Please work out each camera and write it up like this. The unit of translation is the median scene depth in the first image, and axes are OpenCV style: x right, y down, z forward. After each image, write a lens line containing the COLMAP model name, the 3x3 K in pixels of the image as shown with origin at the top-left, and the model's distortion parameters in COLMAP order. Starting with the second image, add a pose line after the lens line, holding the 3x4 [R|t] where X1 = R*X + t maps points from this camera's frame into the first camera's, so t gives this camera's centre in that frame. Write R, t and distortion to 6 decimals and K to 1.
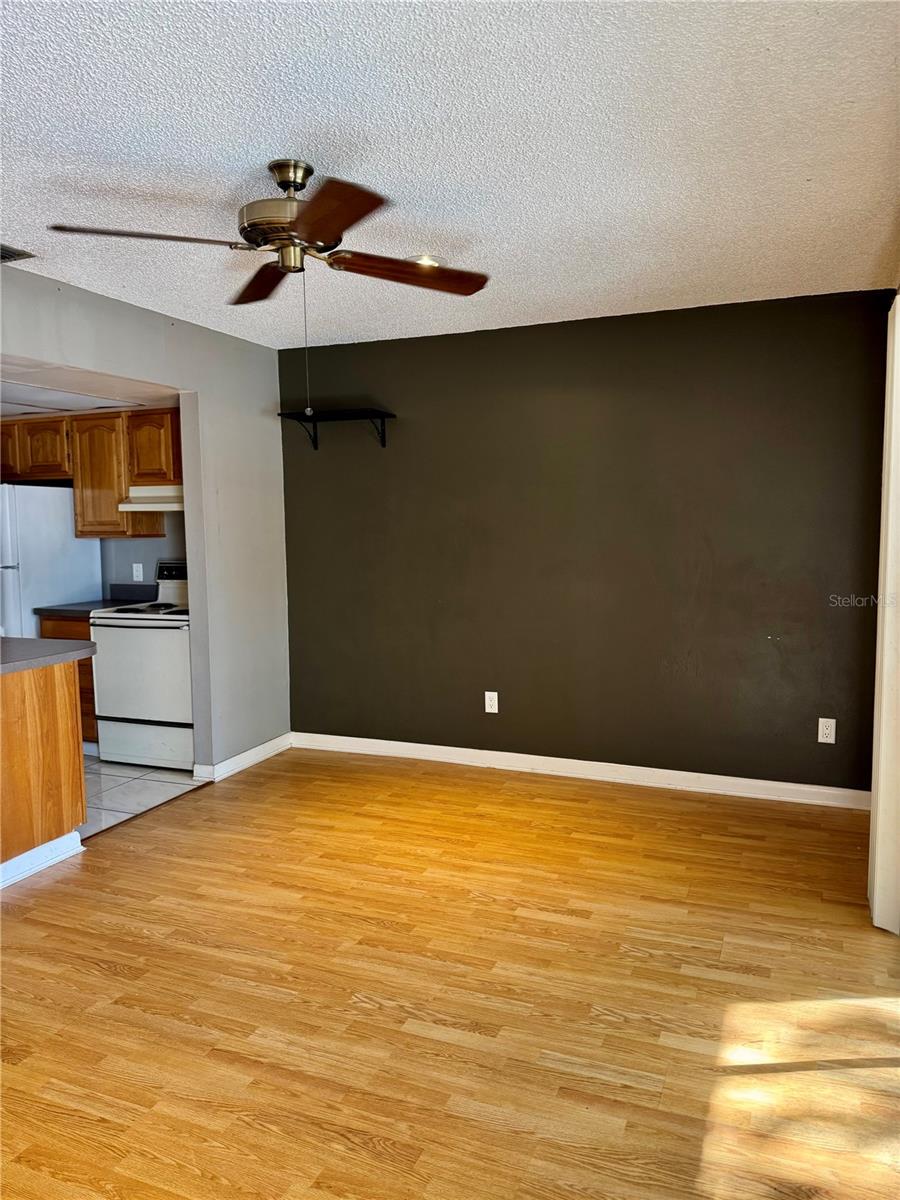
lens RADIAL K [[844.7, 0, 452.9], [0, 844.7, 599.1], [0, 0, 1]] dist [0.029190, -0.040907]
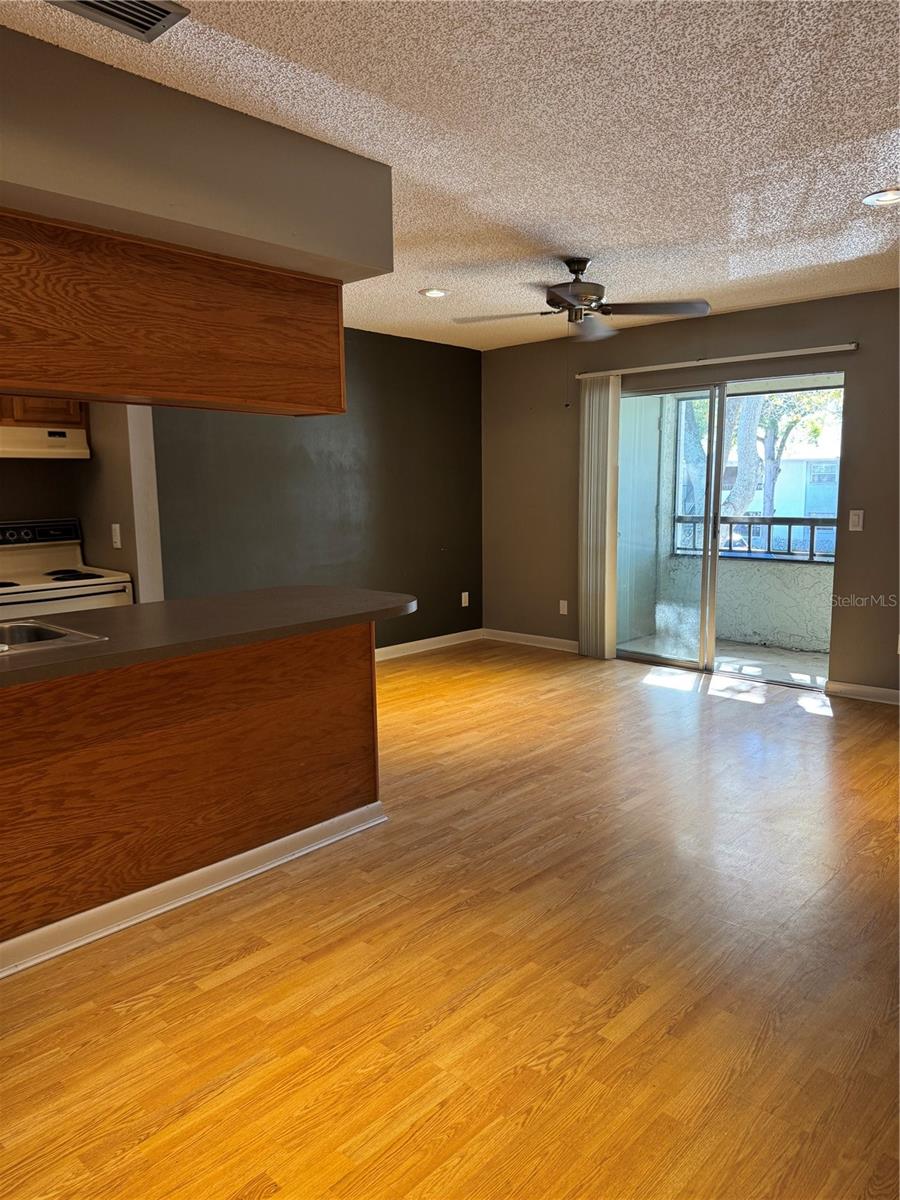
lens RADIAL K [[808.9, 0, 450.0], [0, 808.9, 600.0], [0, 0, 1]] dist [0.002820, -0.034727]
pose [[0.359542, -0.119015, 0.925508, -1.404083], [0.090536, 0.991603, 0.092343, -0.008079], [-0.928726, 0.050591, 0.367298, 0.497979]]
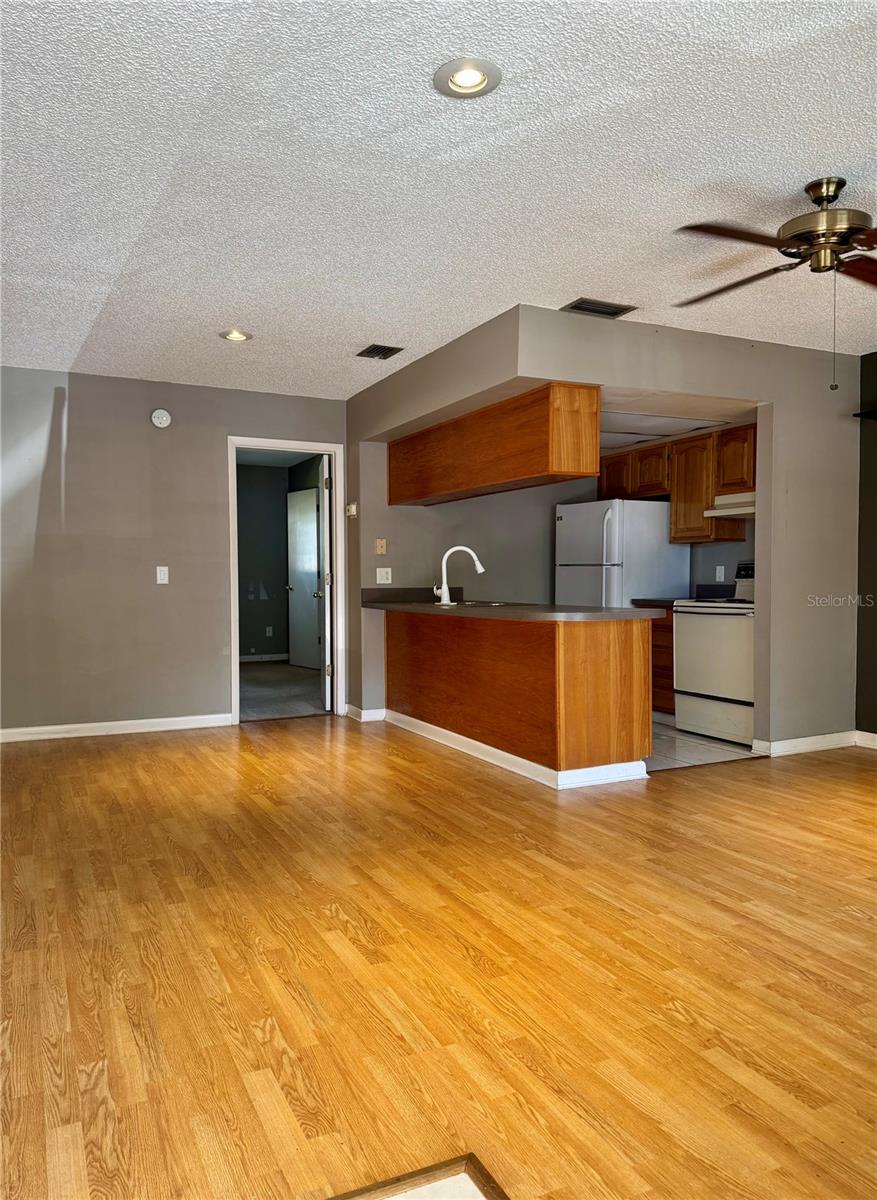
lens RADIAL K [[839.3, 0, 438.5], [0, 839.3, 600.0], [0, 0, 1]] dist [0.093732, -0.126386]
pose [[0.752882, 0.031132, -0.657419, 0.151365], [-0.067186, 0.997298, -0.029715, 0.105379], [0.654718, 0.066541, 0.752939, -0.158341]]
